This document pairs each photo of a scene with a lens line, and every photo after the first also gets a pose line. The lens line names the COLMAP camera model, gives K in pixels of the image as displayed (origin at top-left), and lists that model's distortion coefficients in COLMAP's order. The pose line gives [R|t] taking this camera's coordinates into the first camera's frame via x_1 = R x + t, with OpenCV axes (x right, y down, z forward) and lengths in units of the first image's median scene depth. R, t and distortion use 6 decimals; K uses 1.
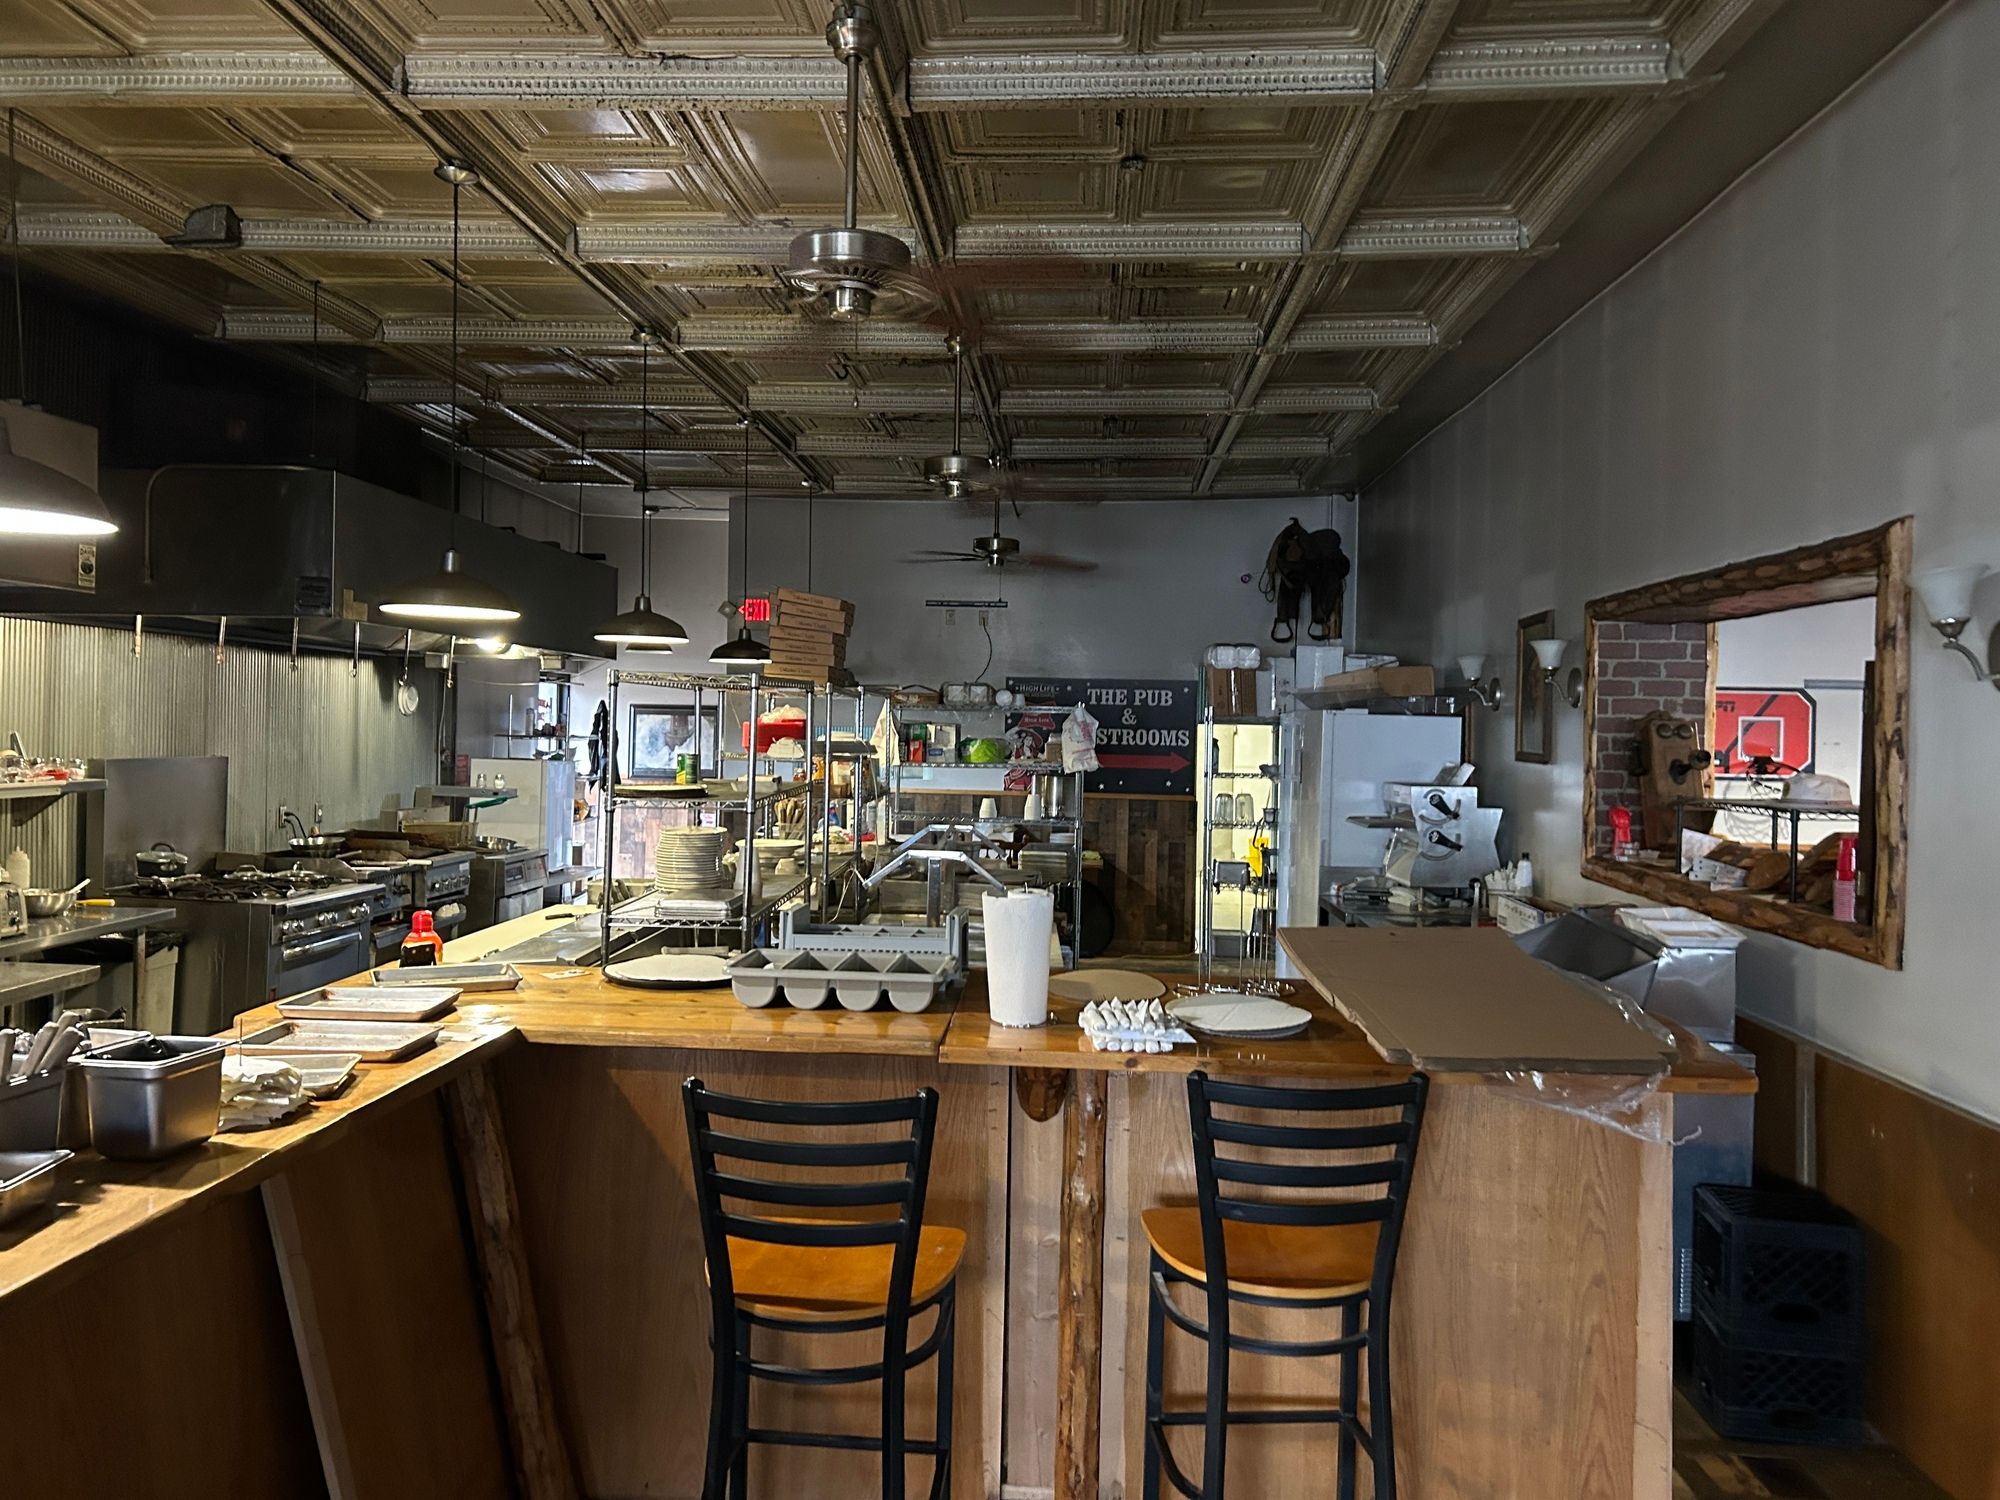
lens RADIAL K [[1505.1, 0, 1003.4], [0, 1505.1, 750.6], [0, 0, 1]] dist [0.038842, -0.046753]
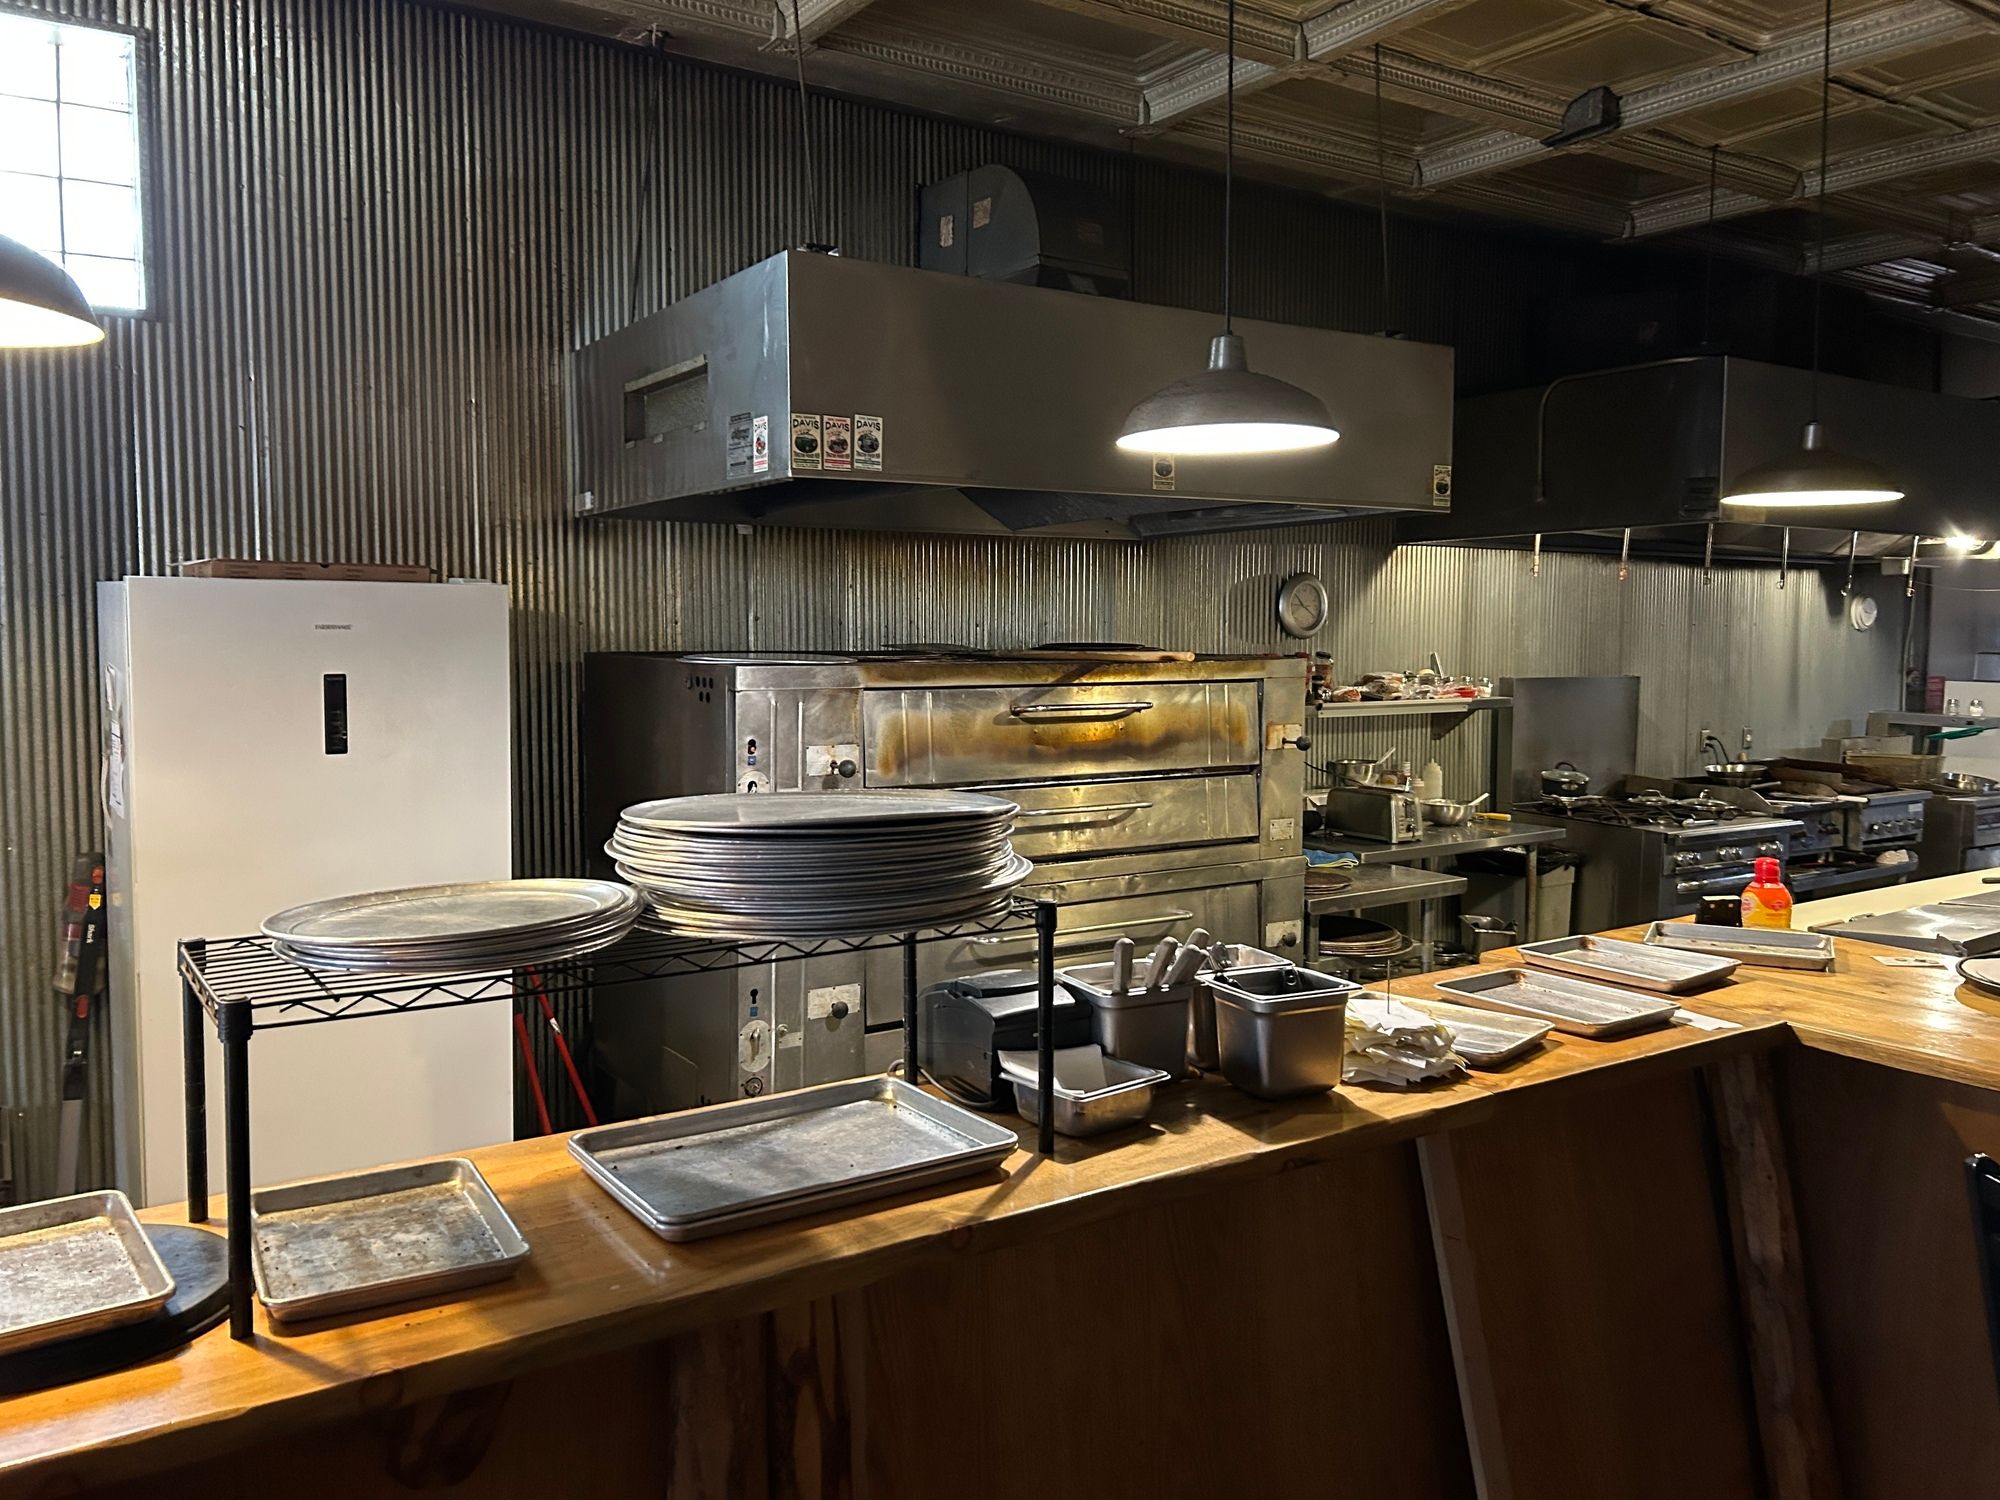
lens RADIAL K [[1505.1, 0, 997.8], [0, 1505.1, 733.1], [0, 0, 1]] dist [0.038842, -0.046753]
pose [[0.591605, 0.033917, -0.805514, 0.031499], [-0.002397, 0.999184, 0.040312, 0.002761], [0.806224, -0.021918, 0.591204, 0.120565]]
